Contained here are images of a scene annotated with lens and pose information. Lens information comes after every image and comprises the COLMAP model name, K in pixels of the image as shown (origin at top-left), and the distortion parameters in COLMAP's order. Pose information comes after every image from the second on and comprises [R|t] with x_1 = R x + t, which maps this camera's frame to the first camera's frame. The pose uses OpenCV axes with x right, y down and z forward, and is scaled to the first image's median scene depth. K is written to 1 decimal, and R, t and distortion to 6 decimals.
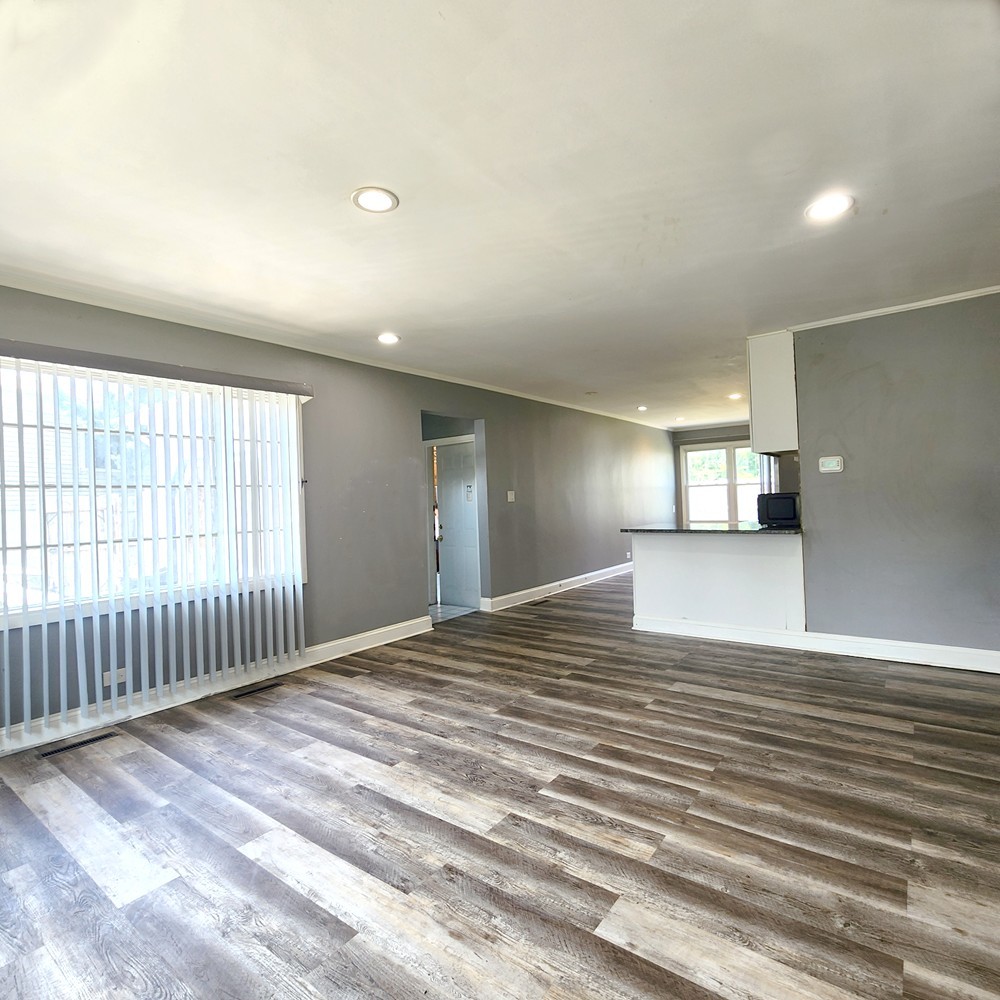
lens RADIAL K [[551.9, 0, 500.0], [0, 551.9, 500.0], [0, 0, 1]] dist [0.001641, 0.001553]
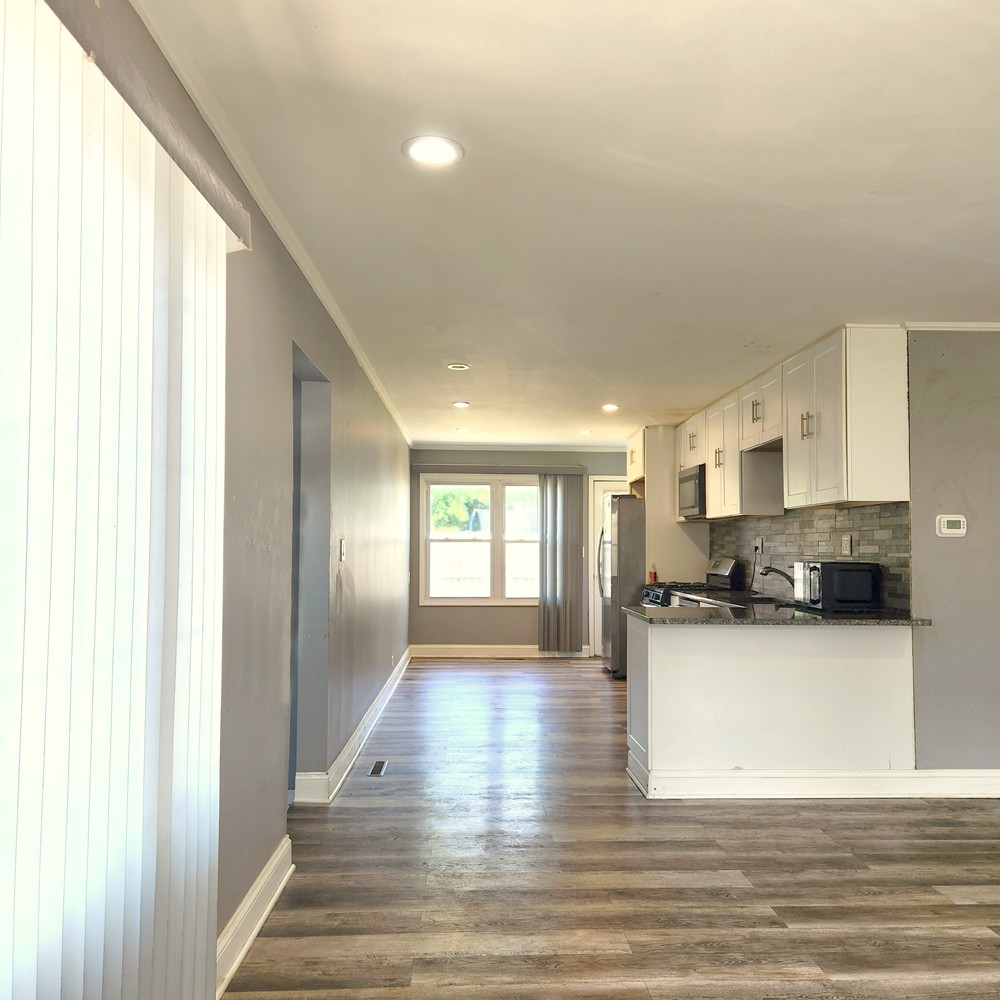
lens RADIAL K [[891.9, 0, 503.9], [0, 891.9, 517.1], [0, 0, 1]] dist [0.088074, -0.100722]
pose [[0.764850, 0.060395, 0.641371, -0.565650], [-0.030818, 0.997886, -0.057215, 0.008317], [-0.643470, 0.023995, 0.765095, 0.467746]]
